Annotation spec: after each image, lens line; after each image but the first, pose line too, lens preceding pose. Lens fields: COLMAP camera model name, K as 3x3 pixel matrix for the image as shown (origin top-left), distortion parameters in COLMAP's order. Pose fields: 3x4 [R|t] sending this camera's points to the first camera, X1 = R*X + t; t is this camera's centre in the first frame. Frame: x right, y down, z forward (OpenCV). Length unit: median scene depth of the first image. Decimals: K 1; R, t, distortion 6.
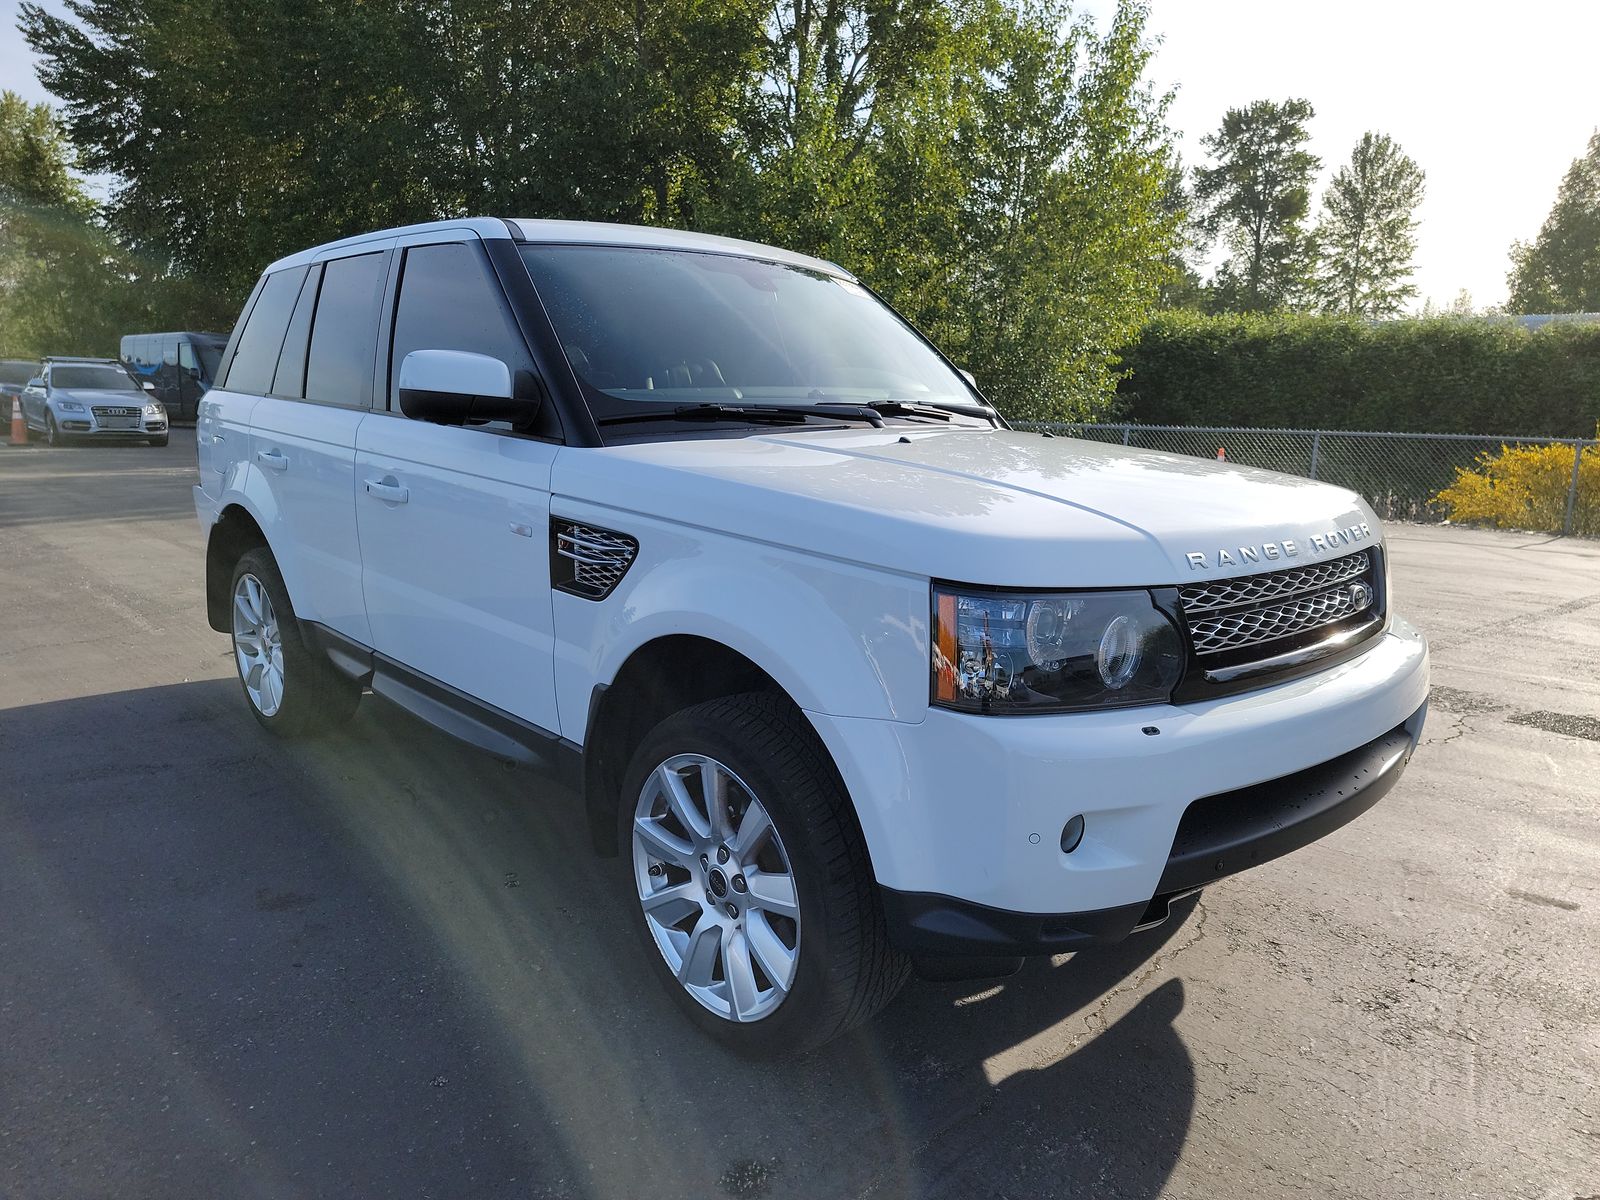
lens RADIAL K [[1175.3, 0, 800.0], [0, 1175.3, 600.0], [0, 0, 1]] dist [0.035886, -0.031919]
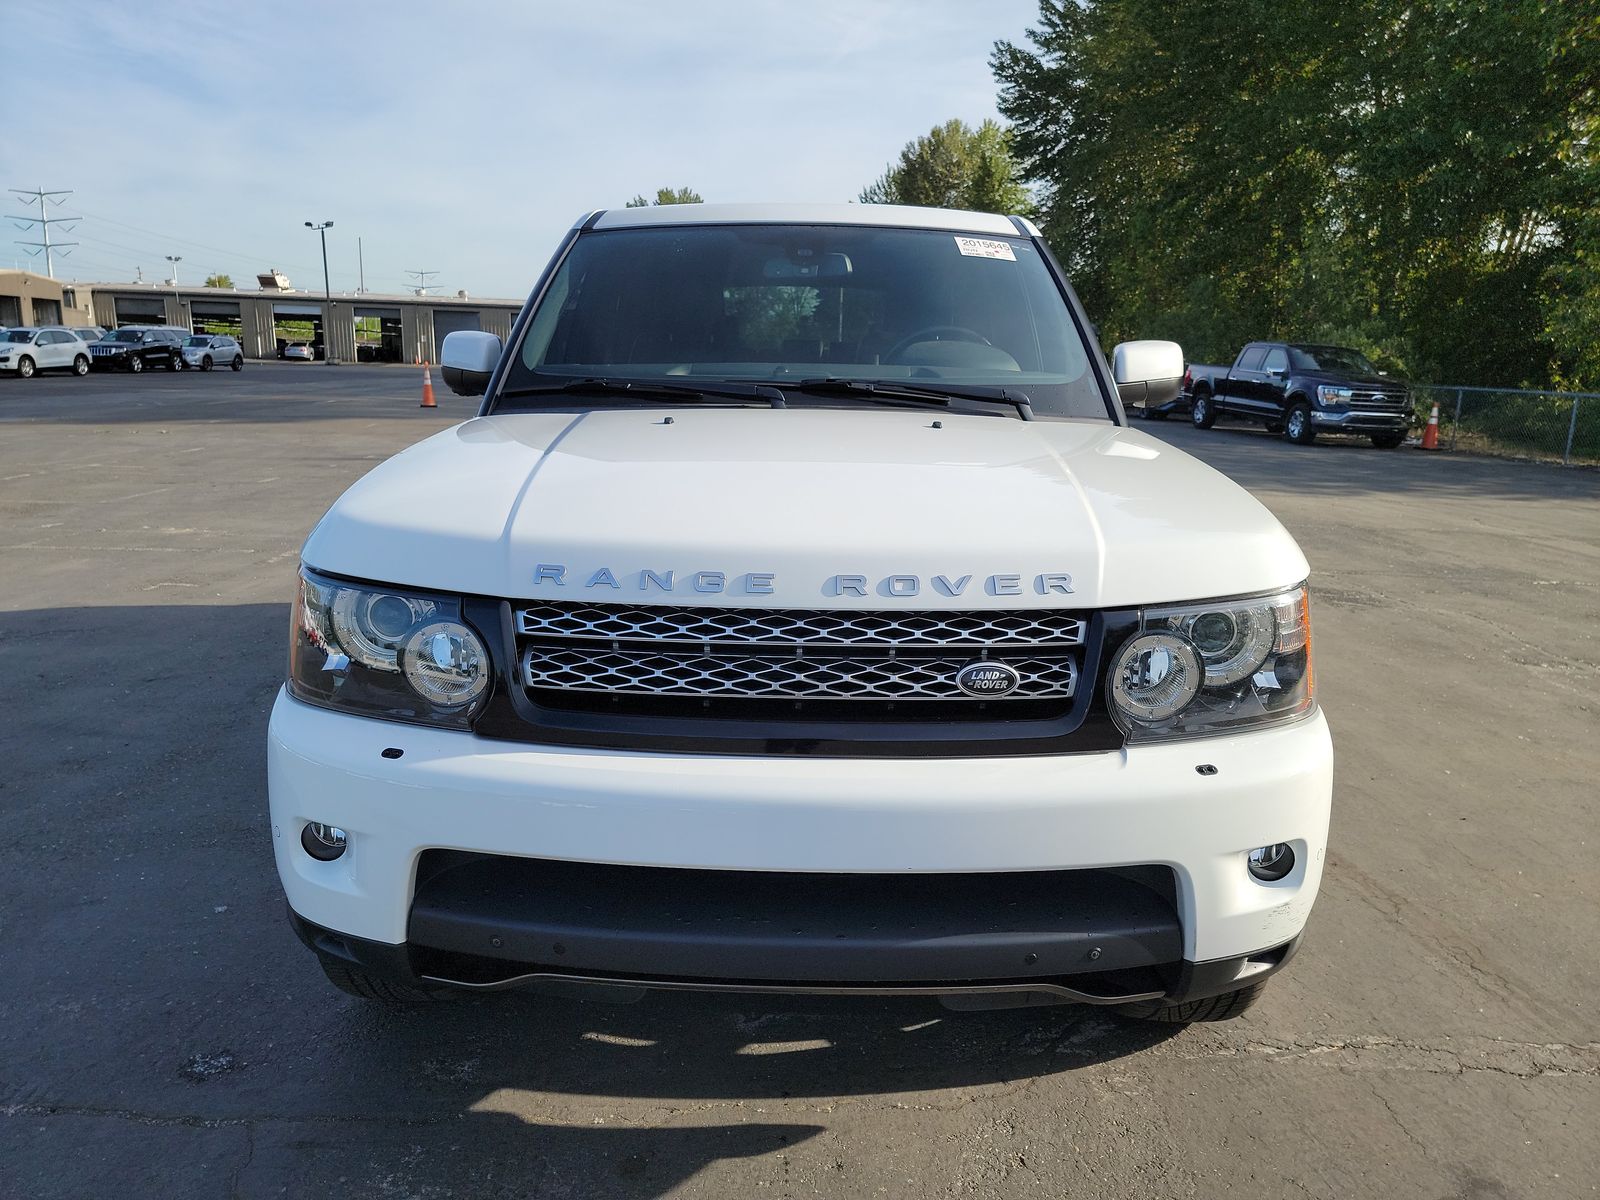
lens RADIAL K [[1175.3, 0, 800.0], [0, 1175.3, 600.0], [0, 0, 1]] dist [0.035886, -0.031919]
pose [[0.700240, 0.131419, -0.701707, 0.103054], [-0.120657, 0.990557, 0.065112, -0.008883], [0.703637, 0.039072, 0.709484, 0.054664]]
